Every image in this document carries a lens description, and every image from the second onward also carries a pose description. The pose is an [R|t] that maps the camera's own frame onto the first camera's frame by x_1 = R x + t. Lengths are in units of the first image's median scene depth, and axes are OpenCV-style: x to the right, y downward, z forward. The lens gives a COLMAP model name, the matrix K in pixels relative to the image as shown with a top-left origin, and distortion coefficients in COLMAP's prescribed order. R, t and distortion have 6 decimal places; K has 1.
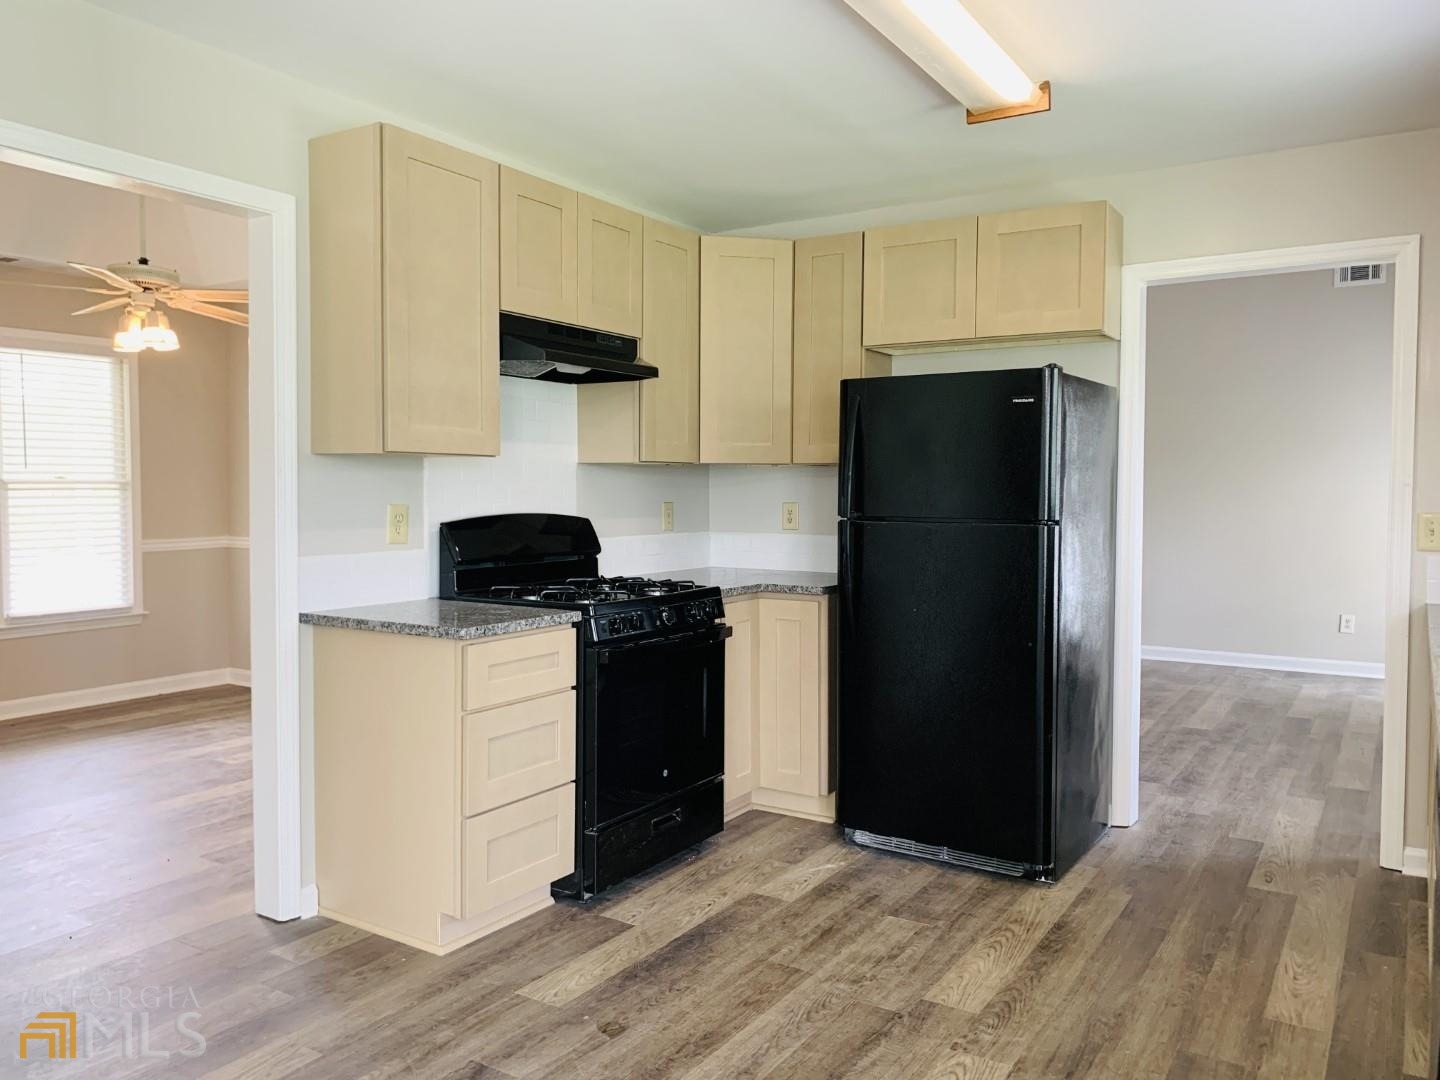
lens RADIAL K [[1113.9, 0, 738.6], [0, 1113.9, 528.7], [0, 0, 1]] dist [0.052491, -0.063106]
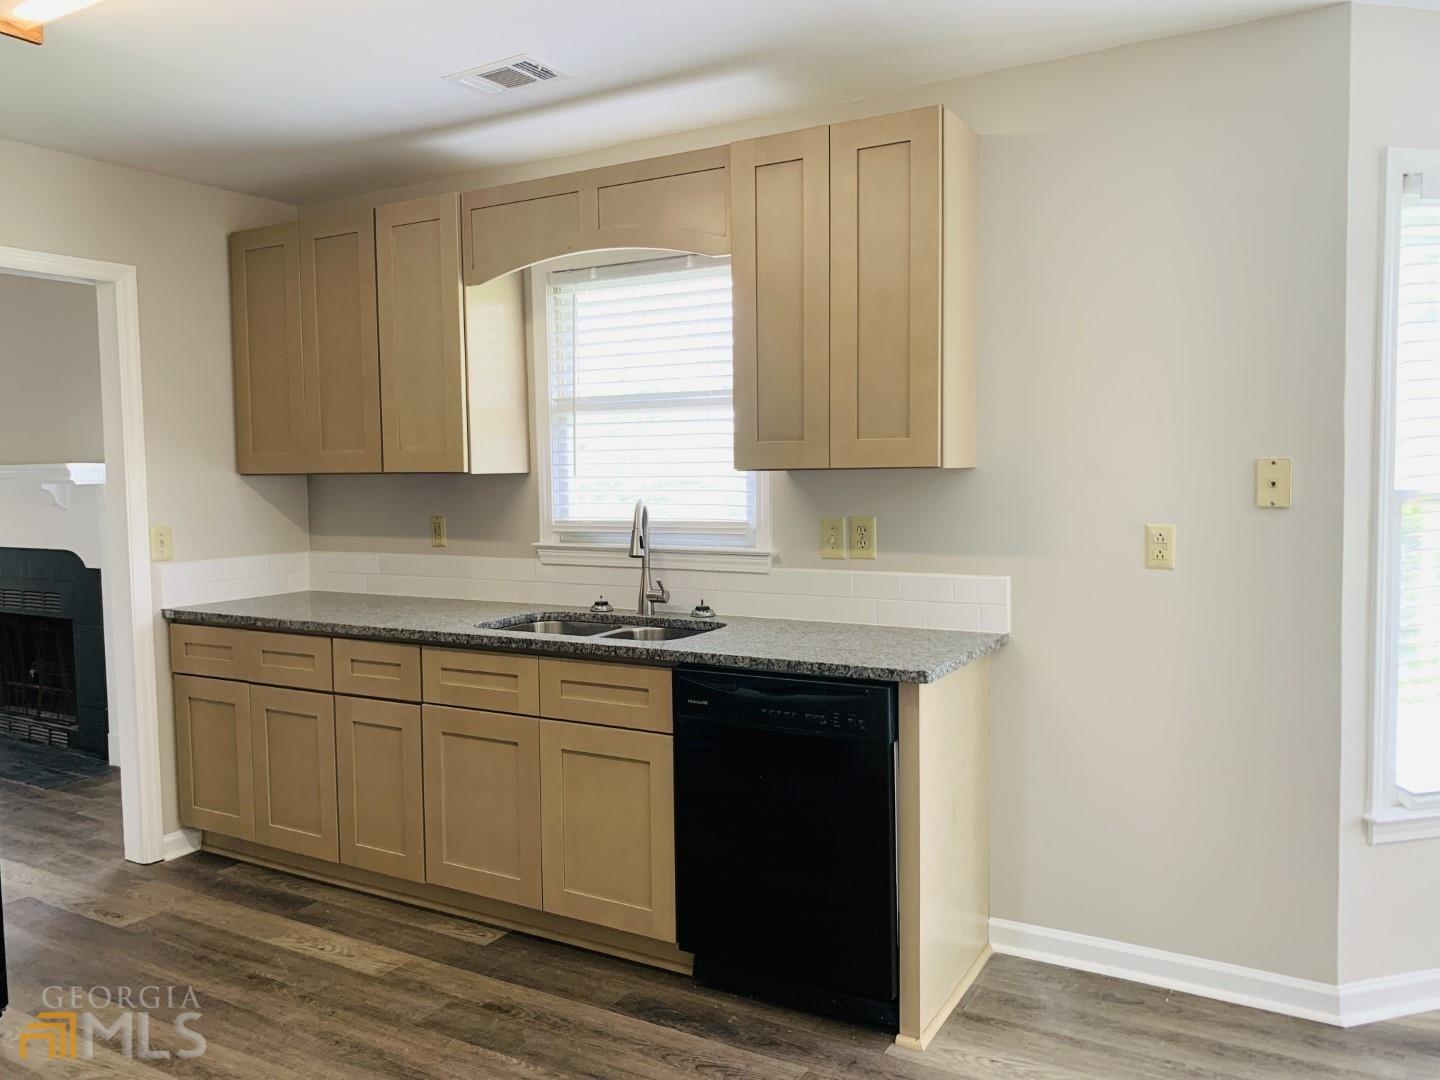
lens RADIAL K [[1070.1, 0, 718.1], [0, 1070.1, 534.1], [0, 0, 1]] dist [0.005204, 0.001185]
pose [[-0.018829, -0.066002, 0.997642, -0.483214], [0.052976, 0.996351, 0.066916, -0.053262], [-0.998418, 0.054111, -0.015263, 0.533464]]
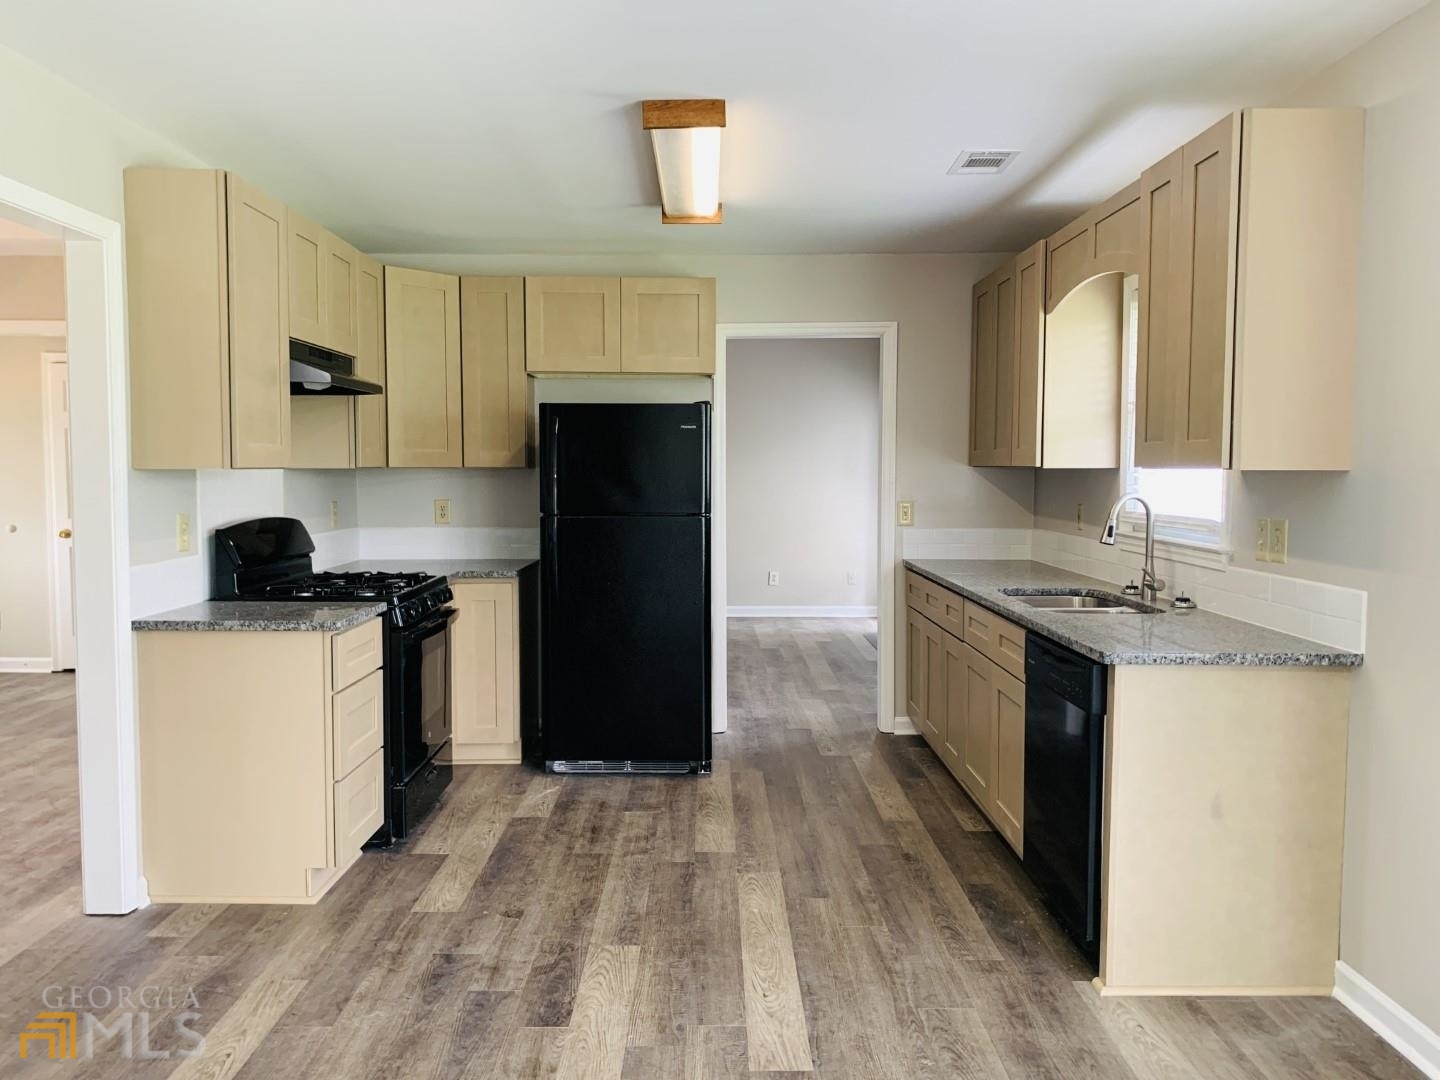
lens RADIAL K [[1088.0, 0, 732.4], [0, 1088.0, 536.5], [0, 0, 1]] dist [0.109746, -0.167365]
pose [[0.844075, -0.036986, 0.534948, -0.447867], [0.022054, 0.999169, 0.034284, -0.026268], [-0.535771, -0.017140, 0.844189, -0.170419]]
